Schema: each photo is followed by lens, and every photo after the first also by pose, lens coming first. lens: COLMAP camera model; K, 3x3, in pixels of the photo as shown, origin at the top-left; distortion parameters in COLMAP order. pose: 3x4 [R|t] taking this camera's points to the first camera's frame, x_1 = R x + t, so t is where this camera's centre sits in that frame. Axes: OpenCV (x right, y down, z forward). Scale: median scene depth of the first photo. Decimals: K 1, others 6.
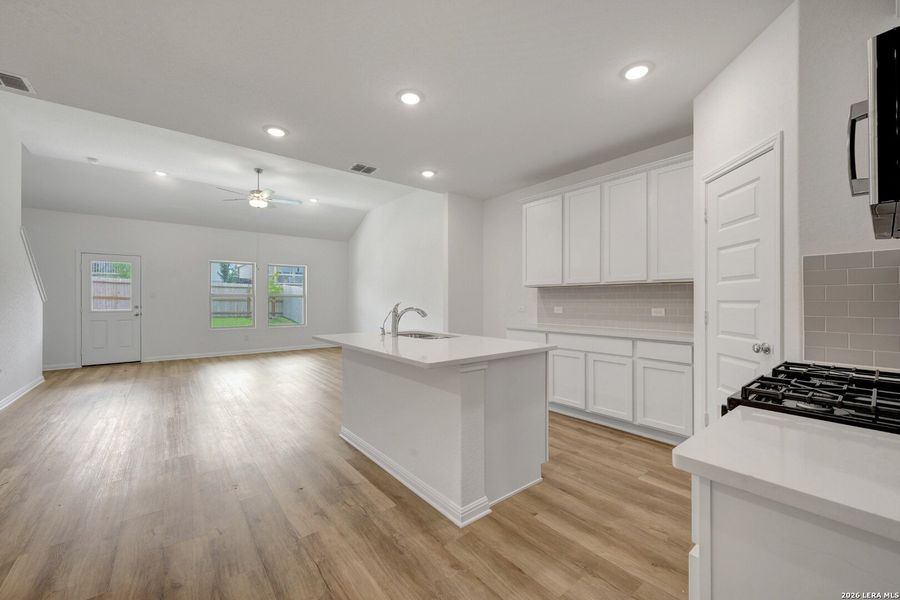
lens RADIAL K [[359.0, 0, 450.1], [0, 359.0, 297.5], [0, 0, 1]] dist [0.001034, -0.000612]
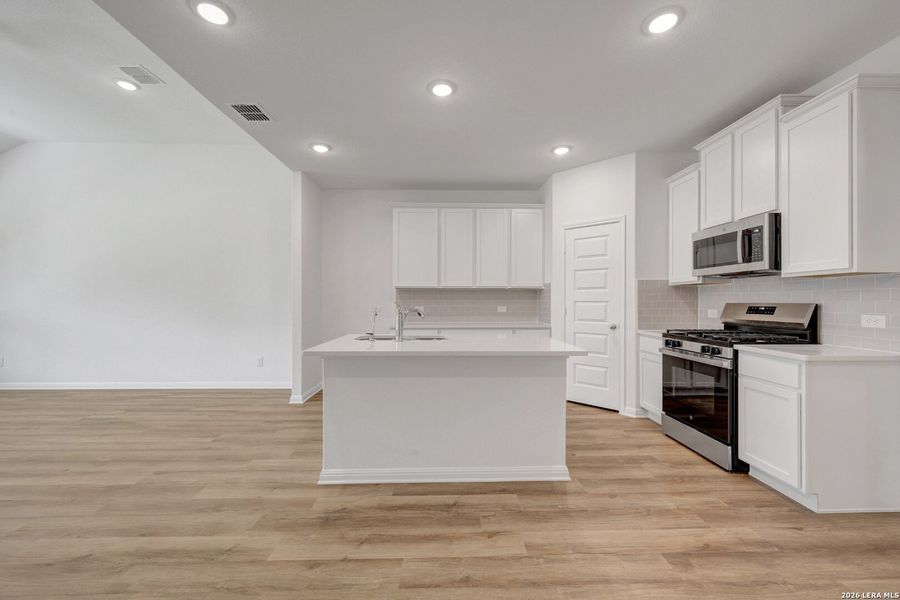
lens RADIAL K [[359.0, 0, 454.0], [0, 359.0, 301.8], [0, 0, 1]] dist [0.001034, -0.000612]
pose [[0.603296, -0.002529, 0.797513, -0.751072], [-0.007886, 0.999927, 0.009136, 0.000255], [-0.797479, -0.011800, 0.603232, 0.347804]]
